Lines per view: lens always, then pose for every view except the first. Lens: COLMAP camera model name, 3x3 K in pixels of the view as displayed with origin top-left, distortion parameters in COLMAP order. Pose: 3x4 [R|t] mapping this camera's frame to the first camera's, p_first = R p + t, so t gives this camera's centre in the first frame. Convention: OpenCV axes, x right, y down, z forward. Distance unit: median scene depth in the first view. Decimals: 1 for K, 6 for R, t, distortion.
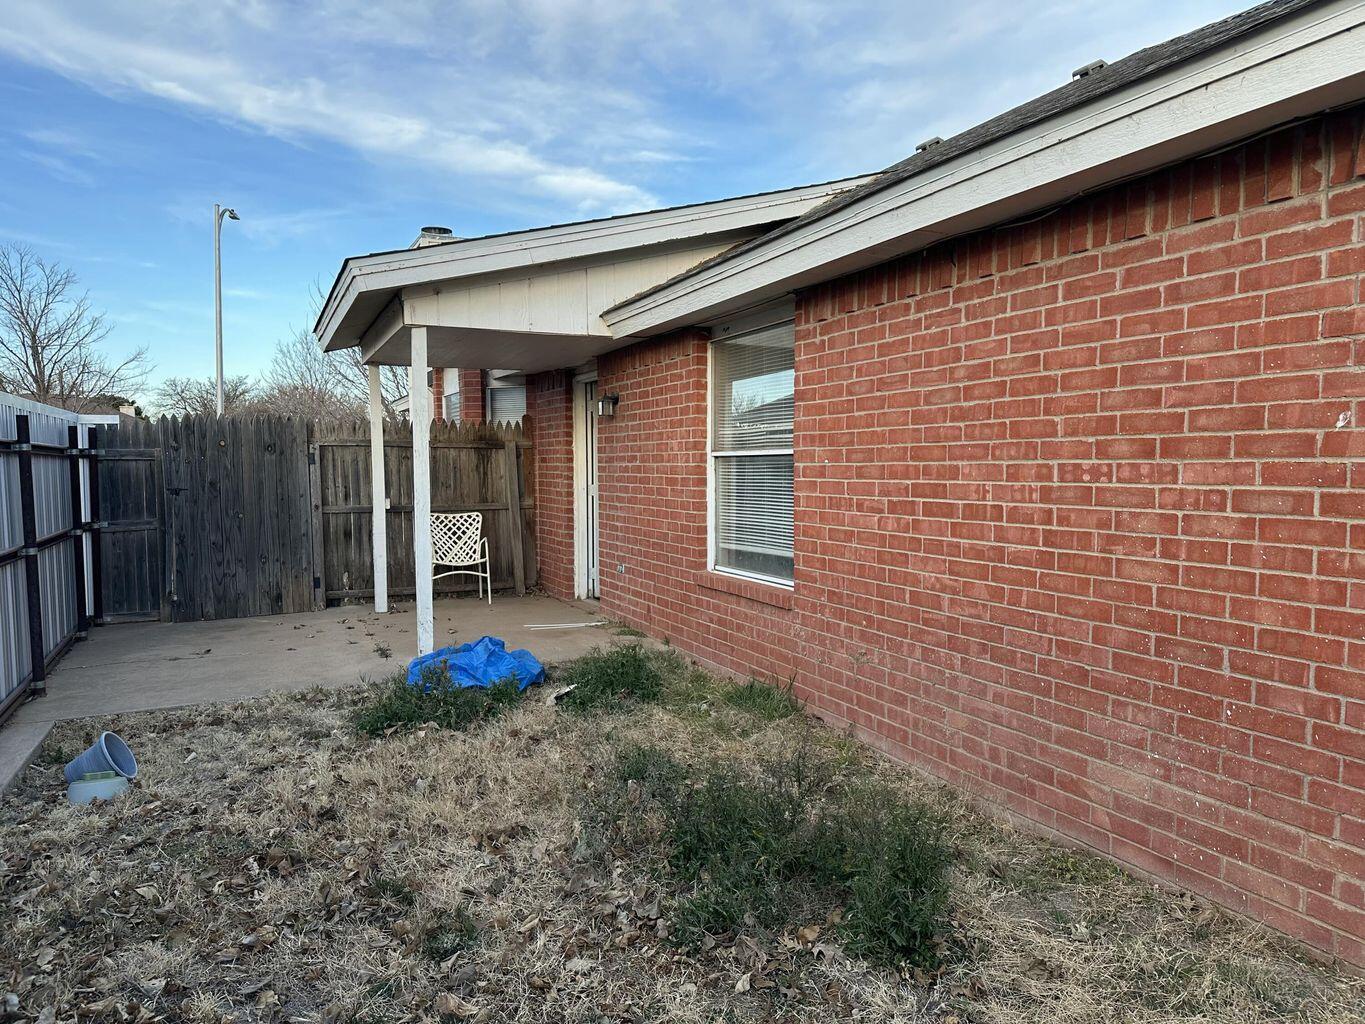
lens RADIAL K [[963.6, 0, 680.7], [0, 963.6, 524.5], [0, 0, 1]] dist [0.110108, -0.169387]
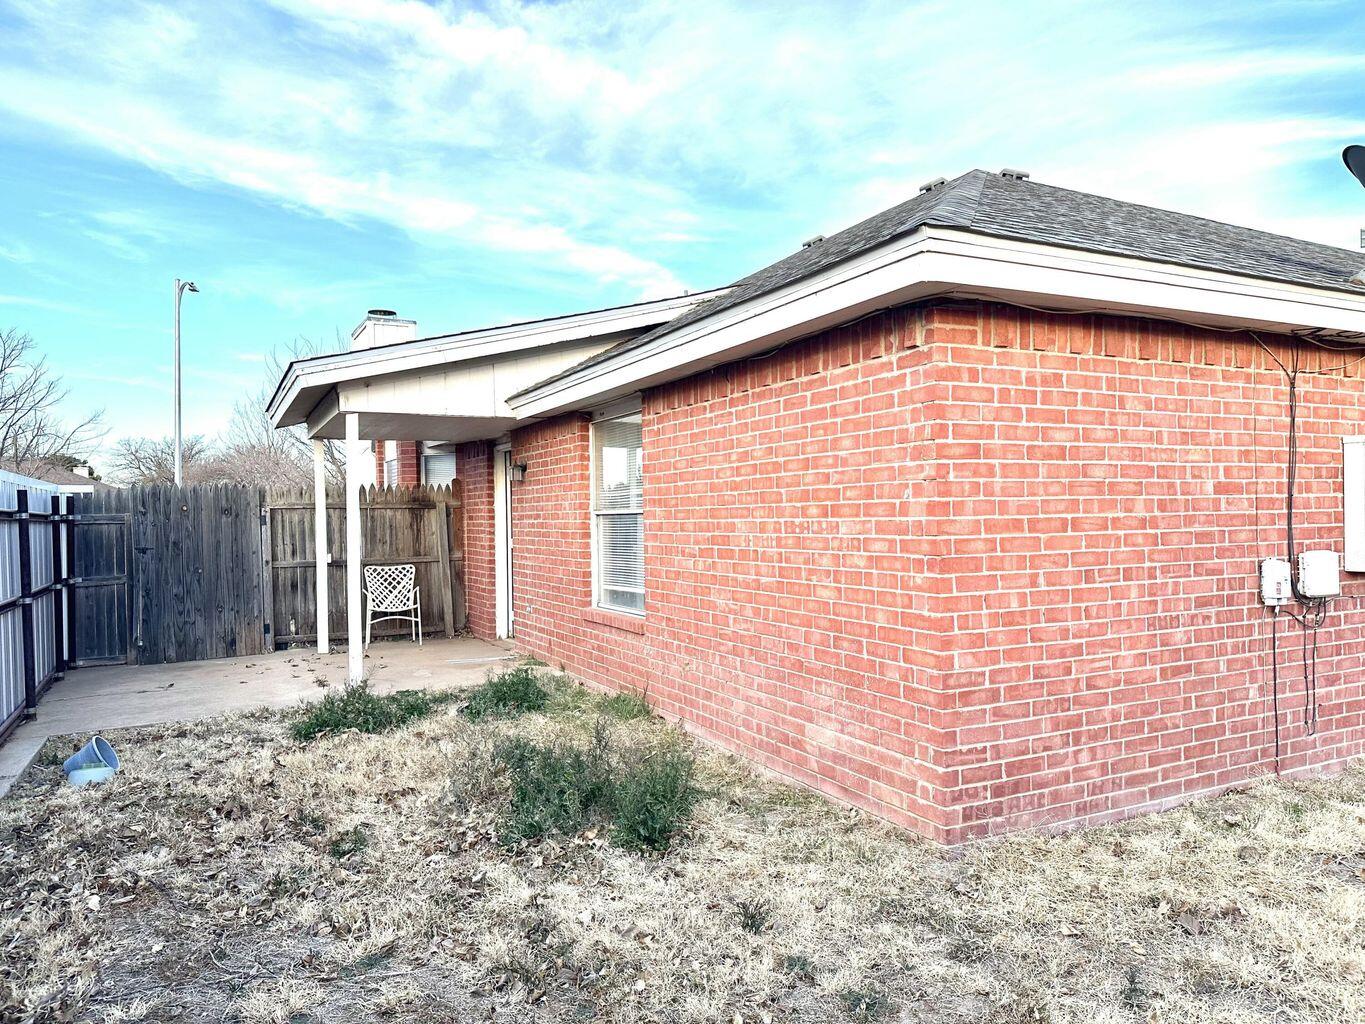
lens RADIAL K [[949.5, 0, 682.5], [0, 949.5, 512.0], [0, 0, 1]] dist [0.101145, -0.144853]
pose [[0.998829, -0.013072, 0.046589, 0.126023], [0.016149, 0.997669, -0.066302, 0.012298], [-0.045614, 0.066977, 0.996711, -0.311337]]
